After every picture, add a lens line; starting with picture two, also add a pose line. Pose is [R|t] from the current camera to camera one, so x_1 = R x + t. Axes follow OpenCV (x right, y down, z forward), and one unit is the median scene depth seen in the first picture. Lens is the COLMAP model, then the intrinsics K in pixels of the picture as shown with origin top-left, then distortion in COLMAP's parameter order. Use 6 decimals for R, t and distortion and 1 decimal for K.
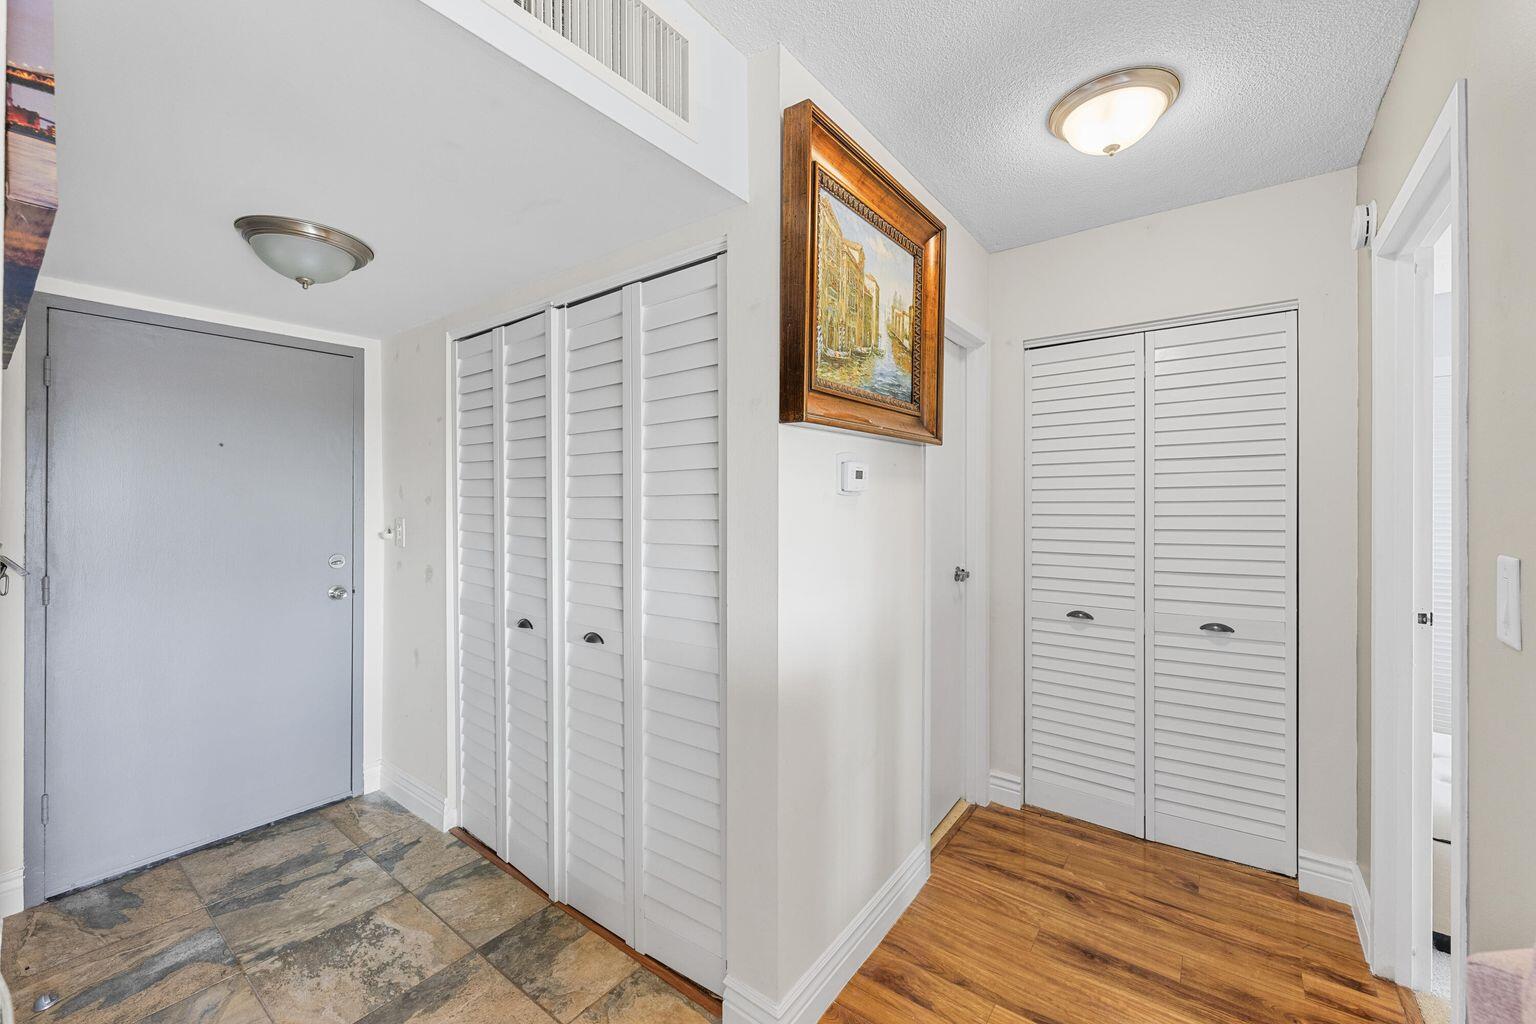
lens RADIAL K [[607.6, 0, 766.5], [0, 607.6, 505.3], [0, 0, 1]] dist [-0.000131, -0.000002]
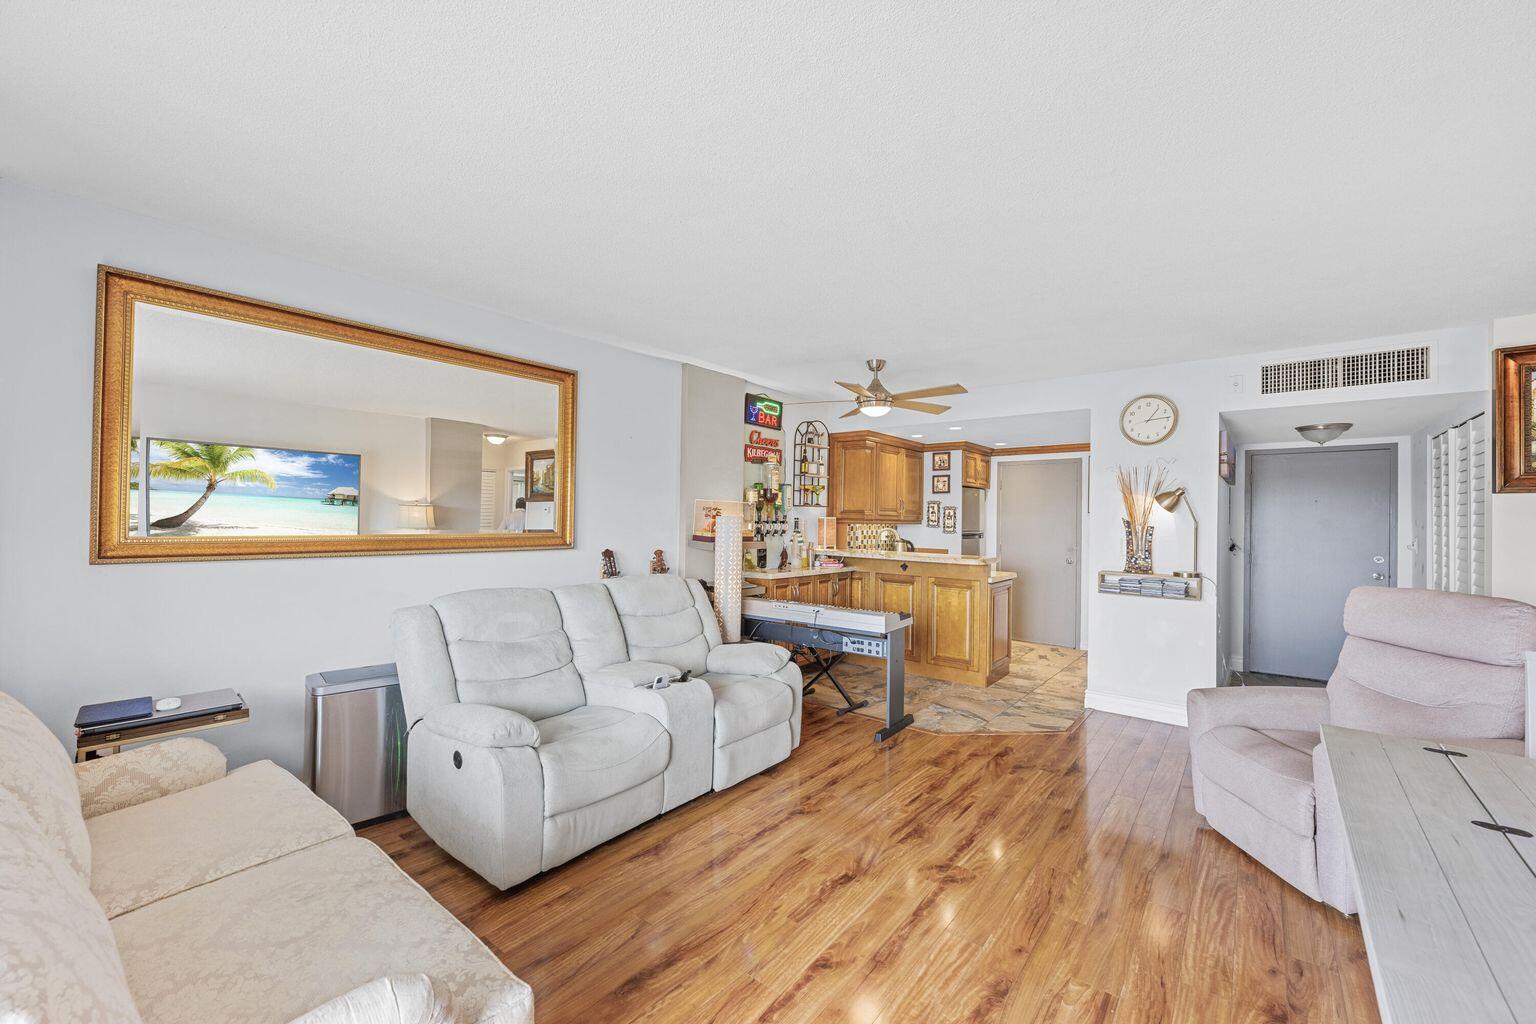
lens RADIAL K [[606.7, 0, 768.0], [0, 606.7, 512.0], [0, 0, 1]] dist [-0.000911, -0.000142]
pose [[-0.037972, -0.011218, -0.999216, 1.814761], [-0.019509, 0.999755, -0.010482, 0.004913], [0.999088, 0.019096, -0.038182, -1.200330]]
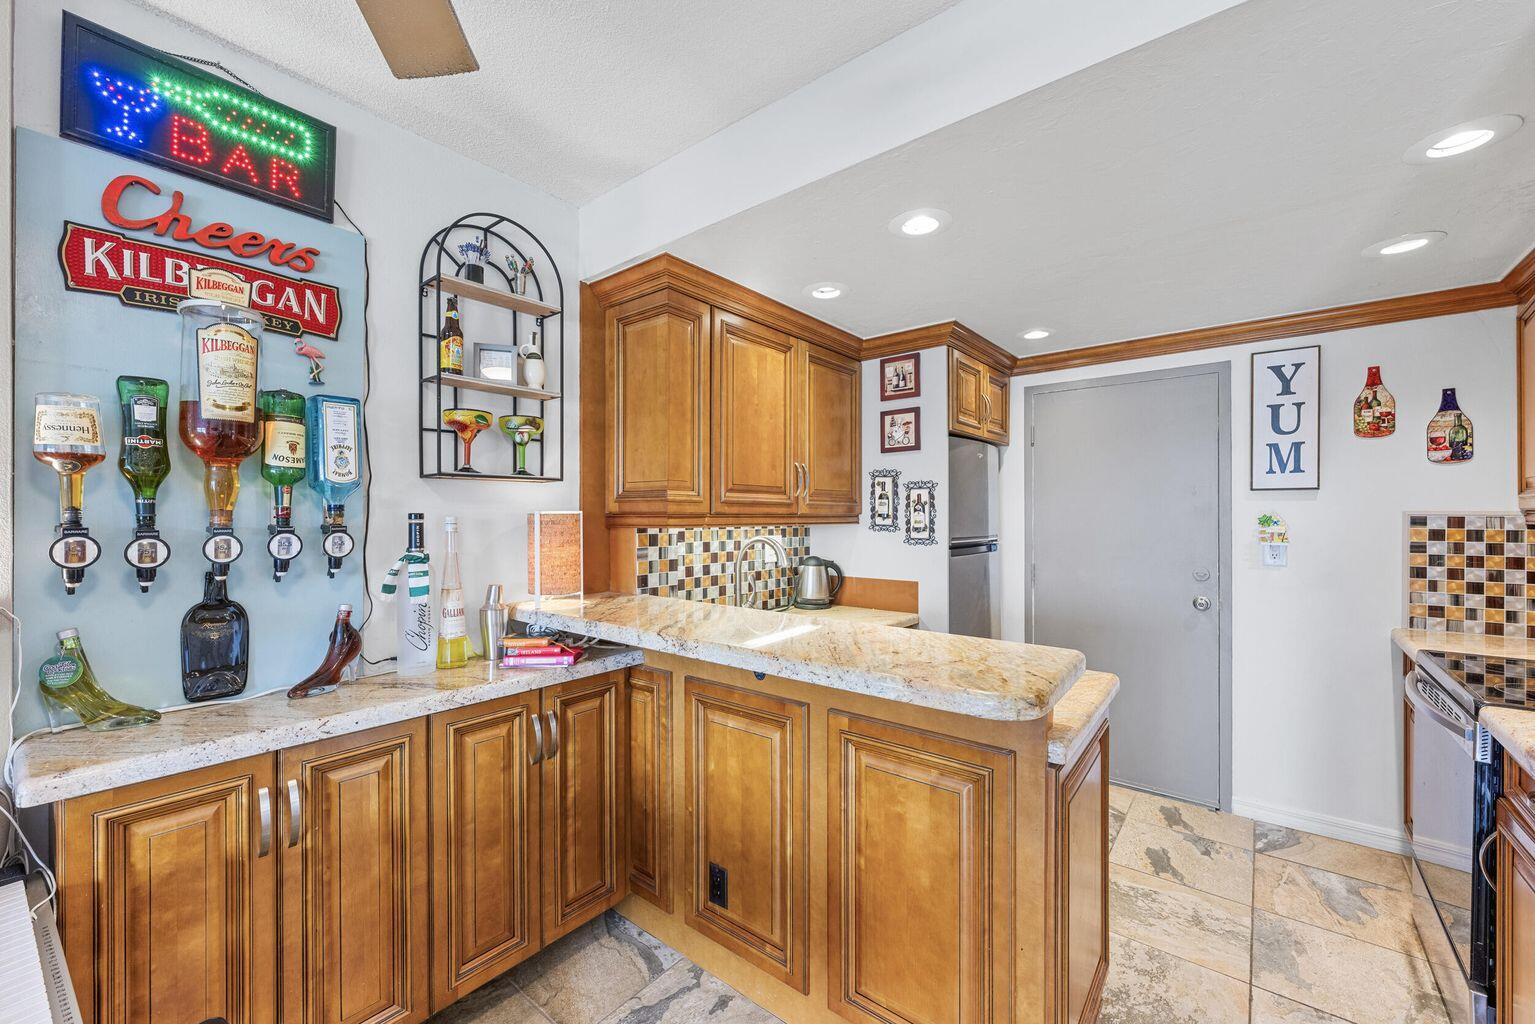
lens RADIAL K [[618.3, 0, 763.9], [0, 618.3, 516.7], [0, 0, 1]] dist [0.000492, -0.000189]
pose [[-0.032033, 0.002010, -0.999485, -0.239658], [-0.002778, 0.999994, 0.002100, 0.000609], [0.999483, 0.002843, -0.032027, -0.606997]]
